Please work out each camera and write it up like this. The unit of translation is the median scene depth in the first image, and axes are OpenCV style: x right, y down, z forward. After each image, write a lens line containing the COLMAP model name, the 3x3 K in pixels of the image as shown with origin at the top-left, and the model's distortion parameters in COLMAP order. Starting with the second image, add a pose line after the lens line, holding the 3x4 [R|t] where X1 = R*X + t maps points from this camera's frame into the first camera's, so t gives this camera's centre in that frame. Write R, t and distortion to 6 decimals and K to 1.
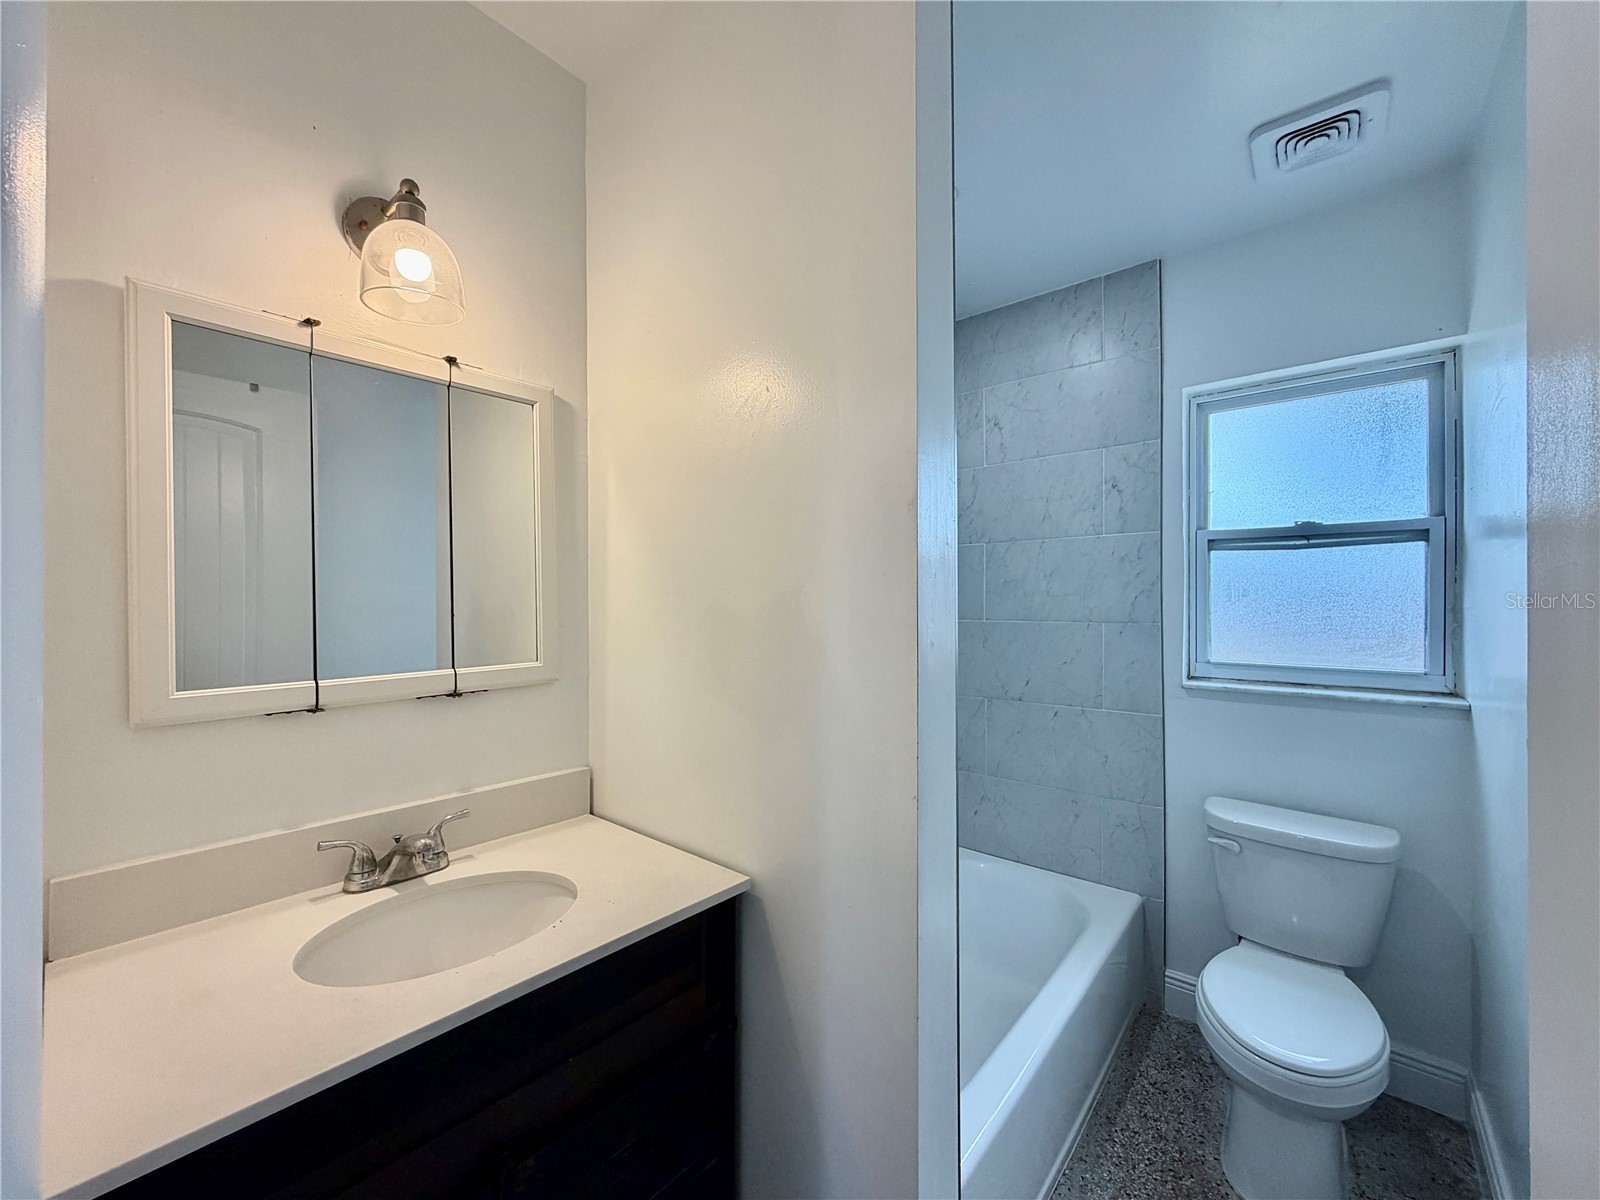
lens RADIAL K [[637.4, 0, 797.9], [0, 637.4, 602.9], [0, 0, 1]] dist [0.001251, -0.000532]
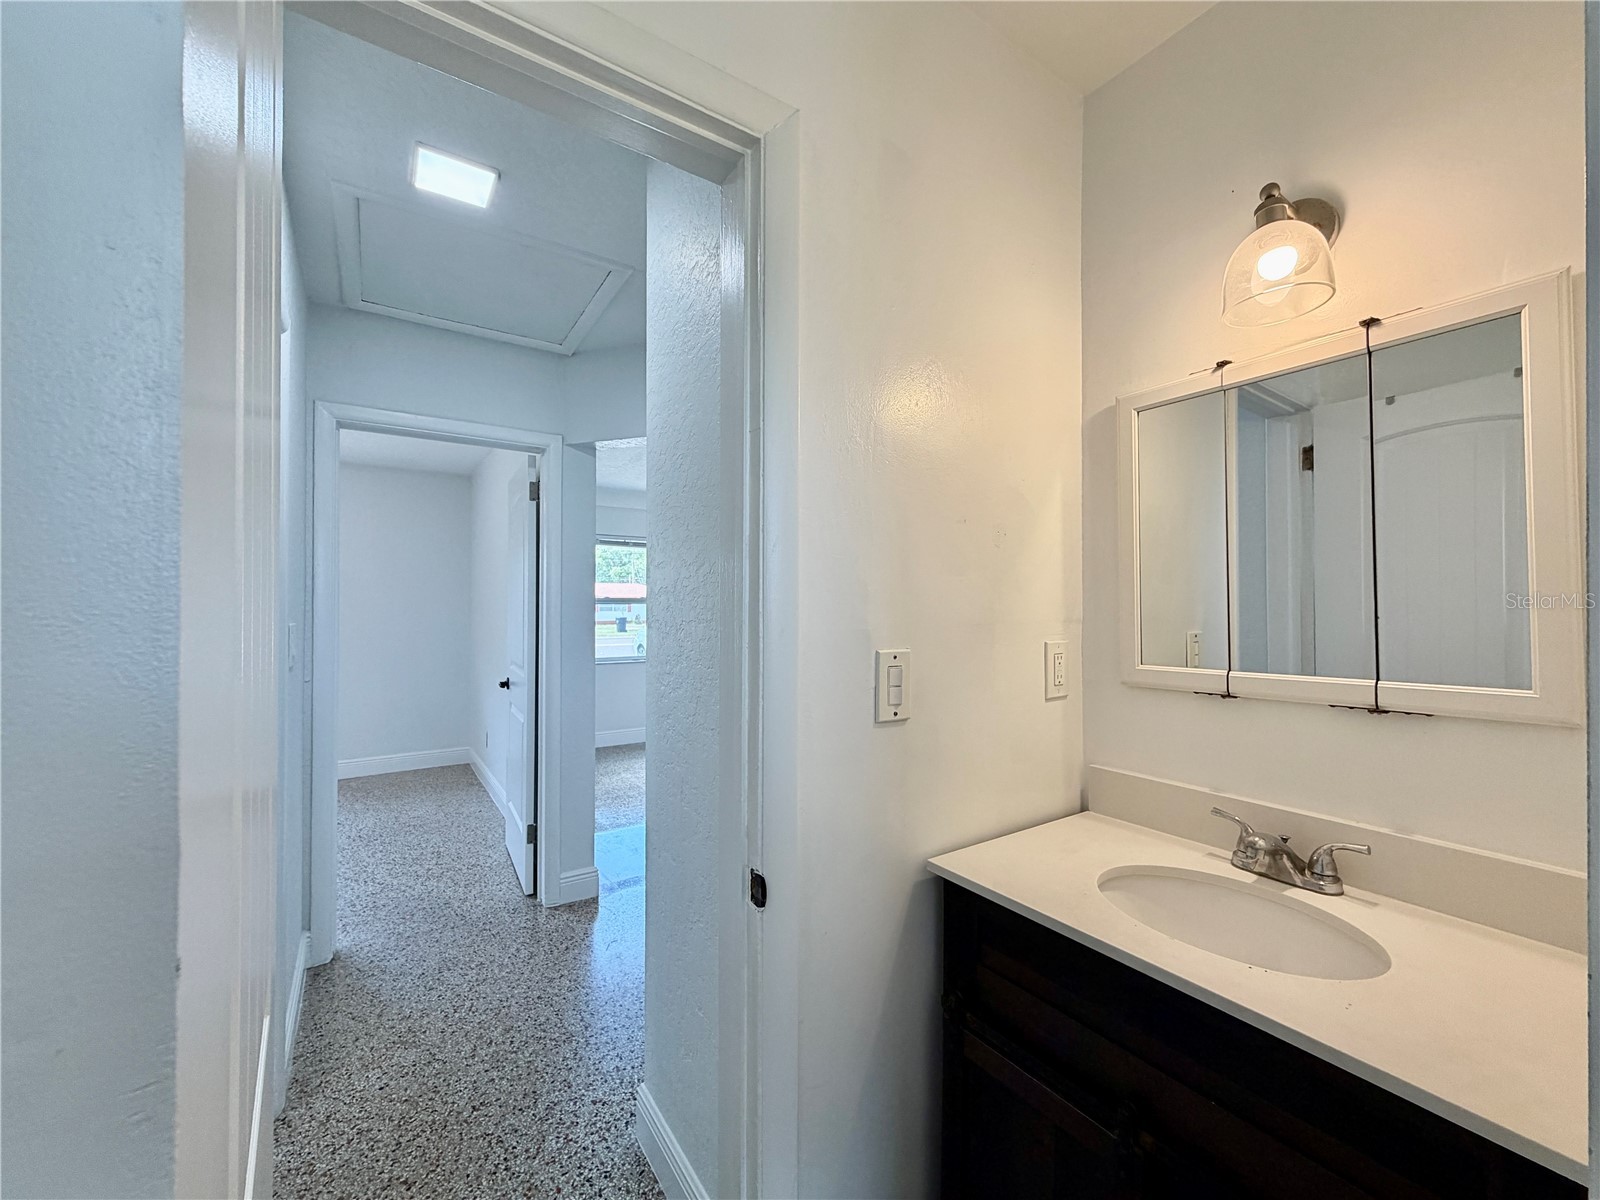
lens RADIAL K [[638.7, 0, 794.6], [0, 638.7, 596.4], [0, 0, 1]] dist [-0.001451, -0.000190]
pose [[-0.270233, -0.002559, -0.962791, 0.551720], [0.011184, 0.999921, -0.005797, -0.015320], [0.962730, -0.012334, -0.270183, 0.535950]]
